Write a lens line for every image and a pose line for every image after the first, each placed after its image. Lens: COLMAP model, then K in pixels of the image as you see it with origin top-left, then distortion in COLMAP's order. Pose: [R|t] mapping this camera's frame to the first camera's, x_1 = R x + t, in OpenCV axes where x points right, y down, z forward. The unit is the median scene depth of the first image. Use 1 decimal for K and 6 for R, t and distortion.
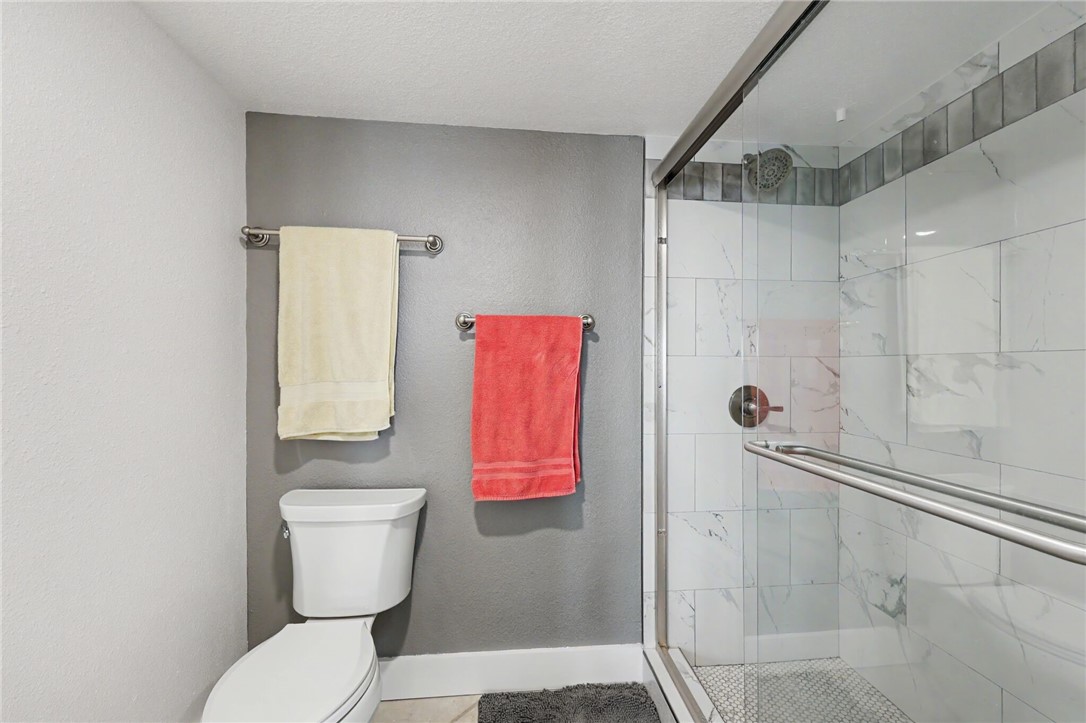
lens RADIAL K [[439.3, 0, 546.6], [0, 439.3, 361.5], [0, 0, 1]] dist [0.003193, 0.000274]
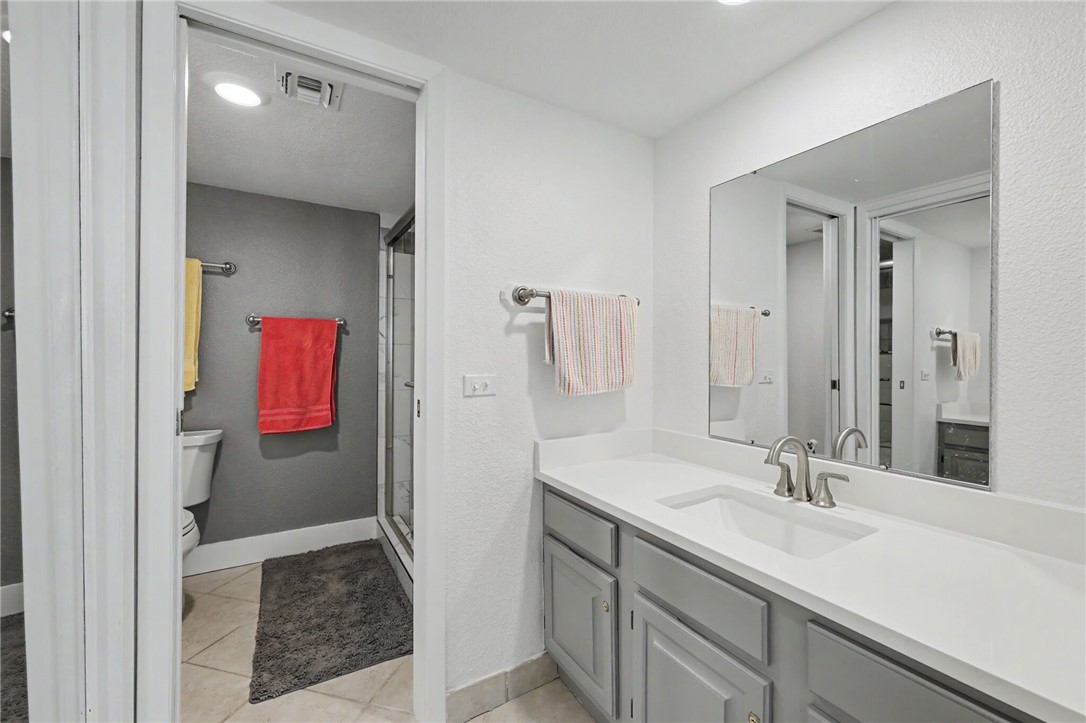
lens RADIAL K [[439.3, 0, 543.0], [0, 439.3, 352.2], [0, 0, 1]] dist [0.003193, 0.000274]
pose [[0.899757, 0.004957, 0.436363, 0.056785], [-0.004961, 0.999987, -0.001131, 0.017854], [-0.436363, -0.001147, 0.899770, -0.832273]]
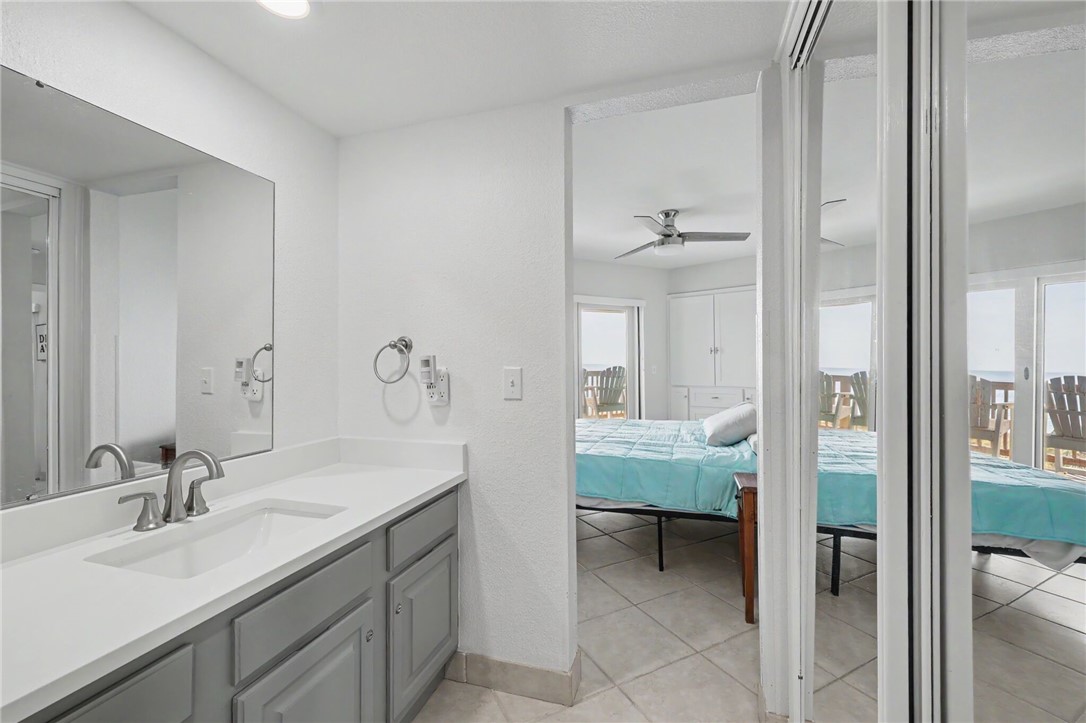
lens RADIAL K [[439.3, 0, 542.5], [0, 439.3, 363.3], [0, 0, 1]] dist [0.003193, 0.000274]
pose [[-0.920656, 0.010770, 0.390226, -0.174292], [0.008406, 0.999935, -0.007765, 0.061134], [-0.390284, -0.003869, -0.920687, 2.040540]]
